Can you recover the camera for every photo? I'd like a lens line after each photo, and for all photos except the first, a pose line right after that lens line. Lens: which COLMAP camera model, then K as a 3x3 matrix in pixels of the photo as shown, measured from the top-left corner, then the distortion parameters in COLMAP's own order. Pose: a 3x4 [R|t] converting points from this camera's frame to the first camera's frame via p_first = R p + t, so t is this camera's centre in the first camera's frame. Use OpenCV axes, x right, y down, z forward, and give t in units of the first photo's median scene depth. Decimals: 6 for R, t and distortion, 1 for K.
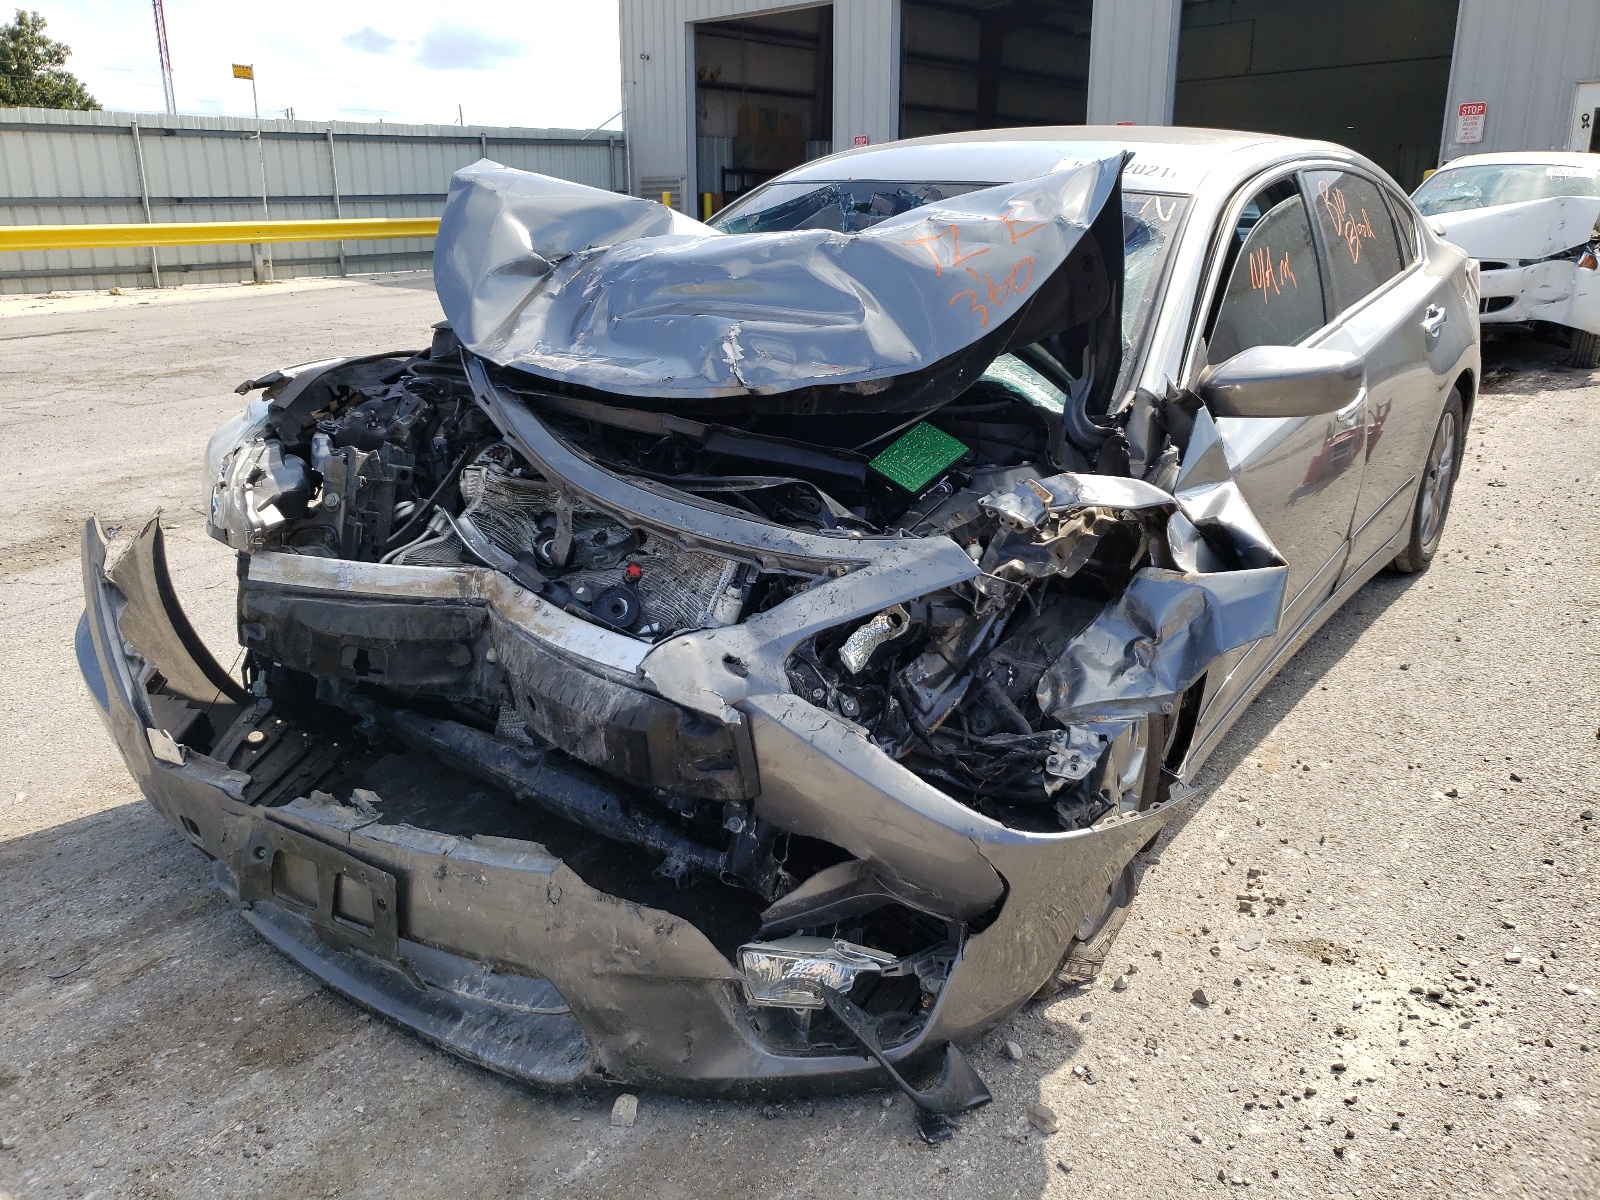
lens RADIAL K [[1212.4, 0, 843.1], [0, 1212.4, 600.6], [0, 0, 1]] dist [0.038531, -0.003167]
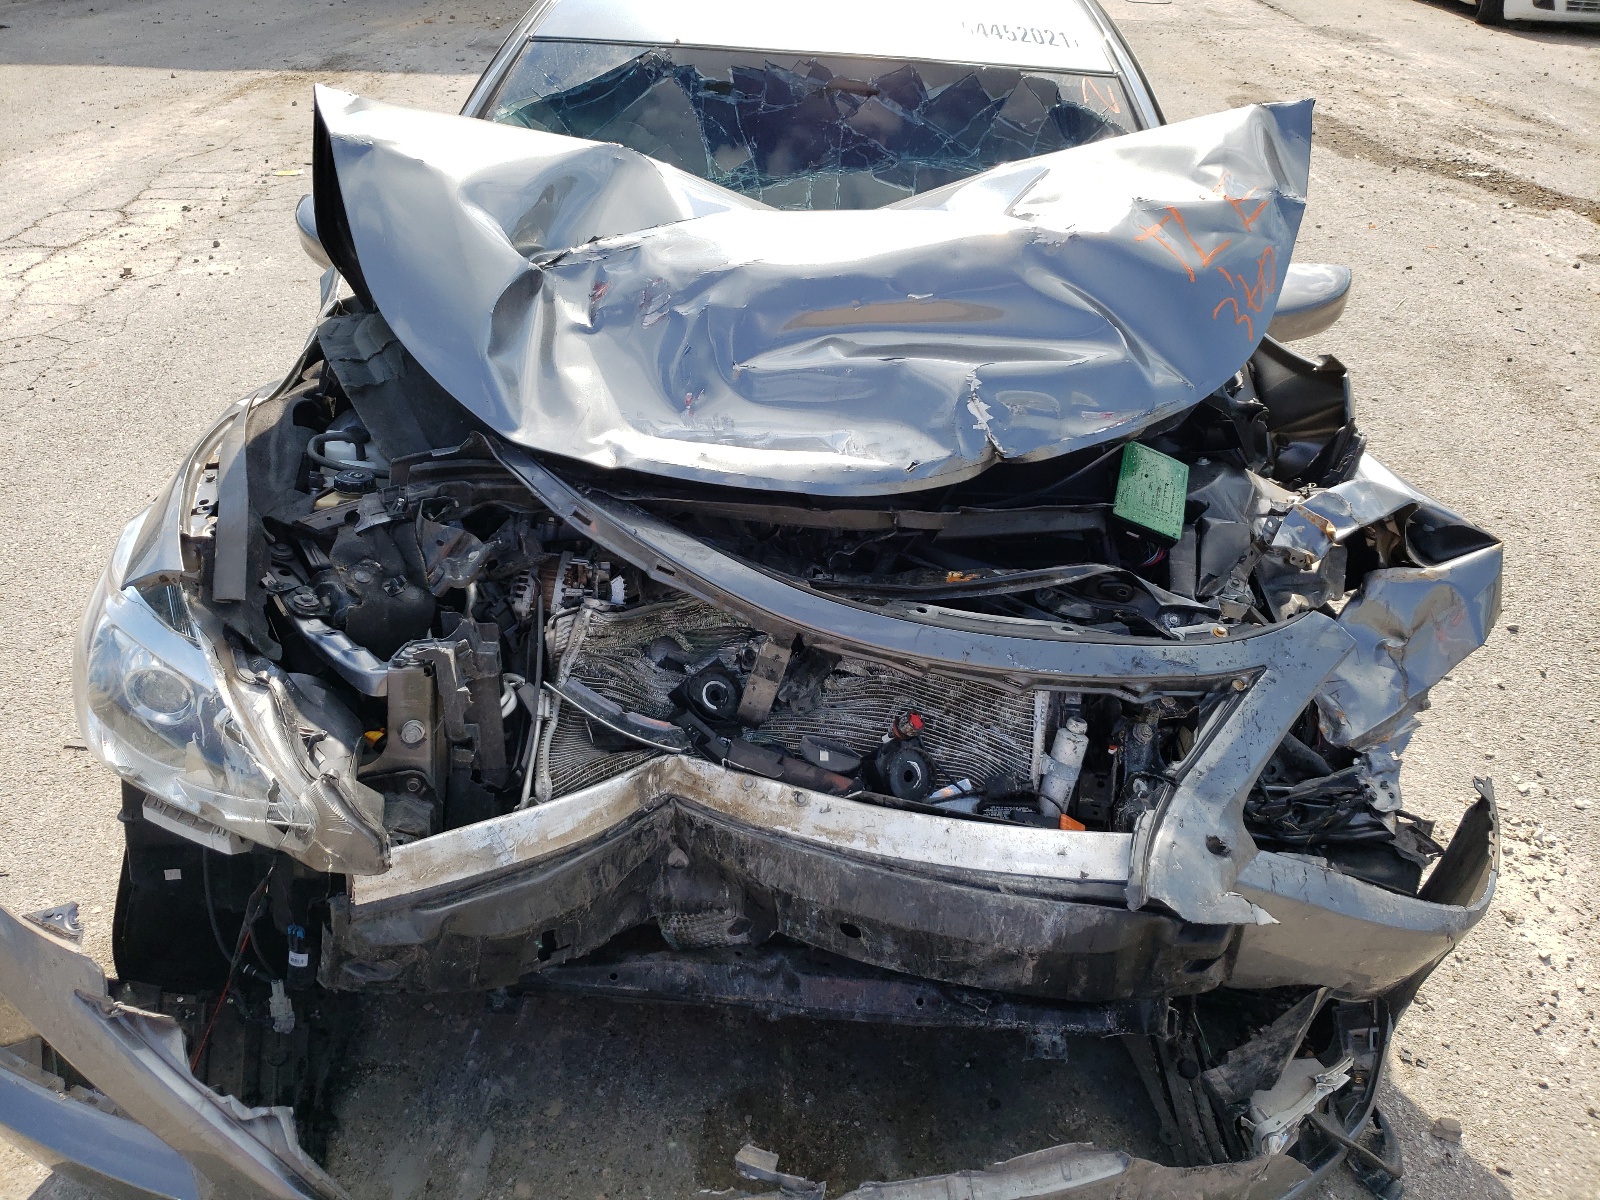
lens RADIAL K [[1156.6, 0, 800.0], [0, 1156.6, 600.0], [0, 0, 1]] dist [0.059041, -0.068374]
pose [[0.848062, -0.260633, 0.461368, -0.552601], [0.146887, 0.952183, 0.267901, -0.305191], [-0.509131, -0.159428, 0.845795, 0.426212]]
